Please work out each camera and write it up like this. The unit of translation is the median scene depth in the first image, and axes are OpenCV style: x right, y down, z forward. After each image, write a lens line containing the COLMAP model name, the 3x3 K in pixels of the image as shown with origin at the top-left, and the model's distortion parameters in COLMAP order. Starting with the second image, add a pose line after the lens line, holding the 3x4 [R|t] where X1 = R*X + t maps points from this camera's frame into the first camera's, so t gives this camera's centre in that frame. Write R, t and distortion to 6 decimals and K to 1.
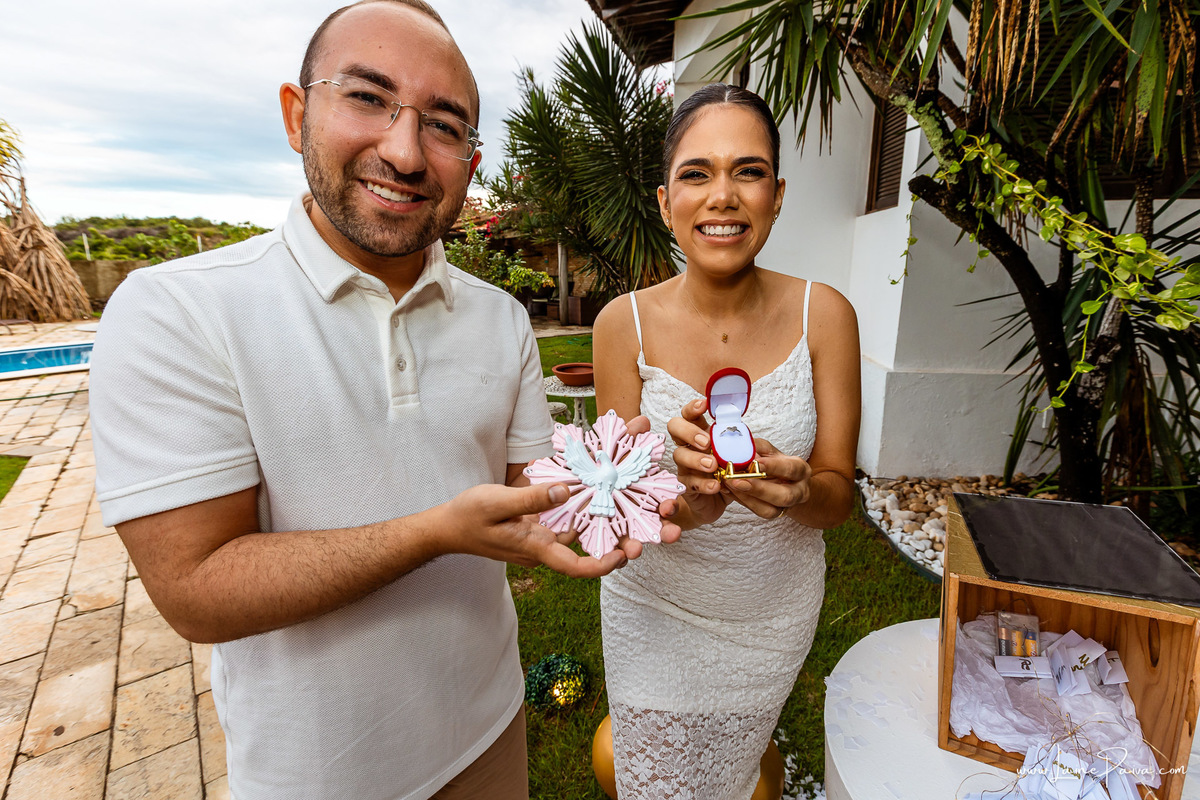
lens RADIAL K [[549.1, 0, 611.8], [0, 549.1, 387.1], [0, 0, 1]] dist [0.000135, -0.001892]
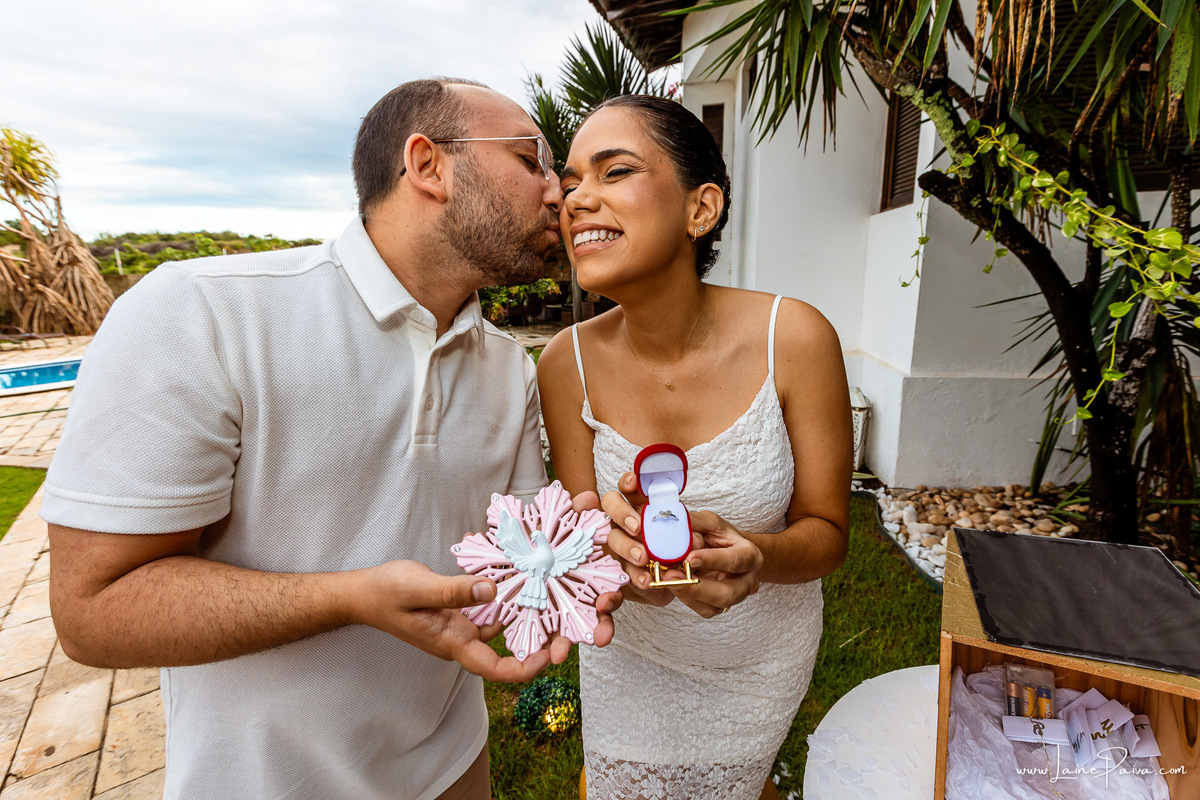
lens RADIAL K [[549.4, 0, 606.7], [0, 549.4, 390.9], [0, 0, 1]] dist [-0.000584, -0.001848]
pose [[0.999033, -0.010296, -0.042738, 0.036671], [0.010269, 0.999947, -0.000864, -0.011466], [0.042745, 0.000424, 0.999086, 0.033102]]
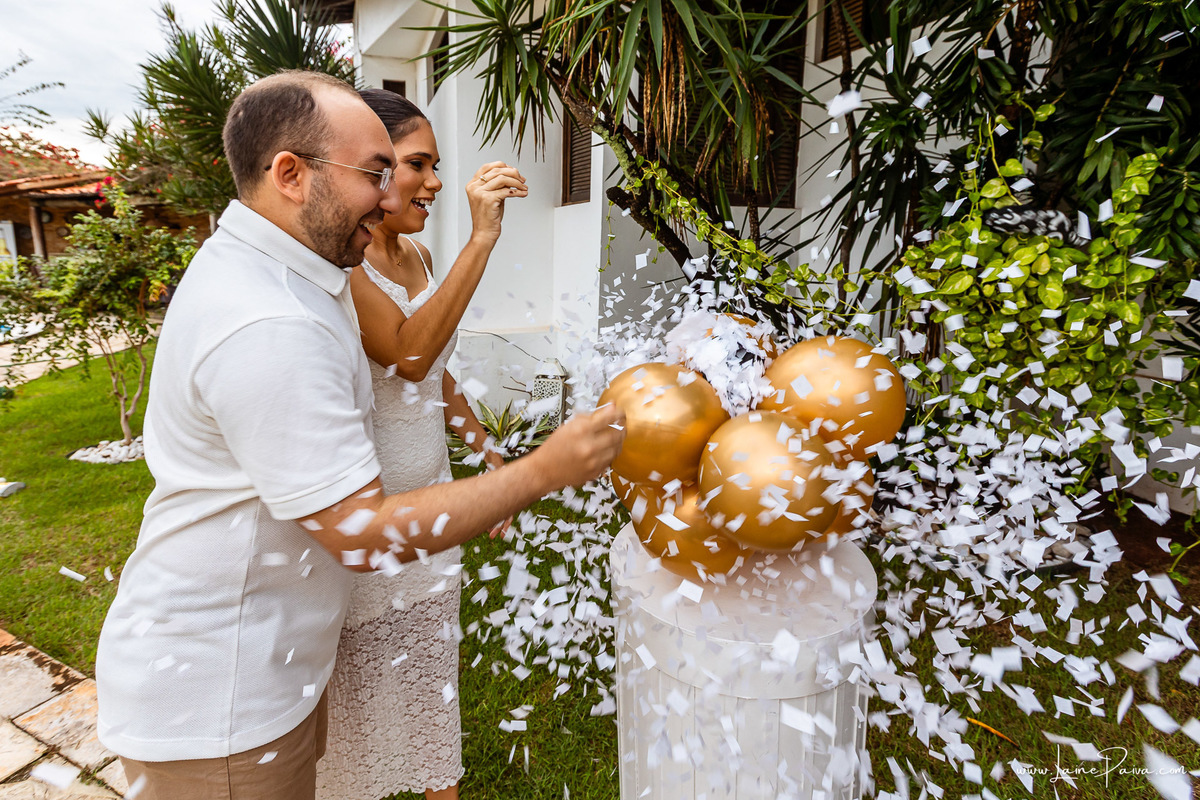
lens RADIAL K [[607.7, 0, 570.5], [0, 607.7, 343.5], [0, 0, 1]] dist [0.000455, -0.000848]
pose [[0.896793, -0.052984, 0.439265, -0.125734], [0.077079, 0.996331, -0.037184, 0.012798], [-0.435684, 0.067204, 0.897587, -0.143899]]
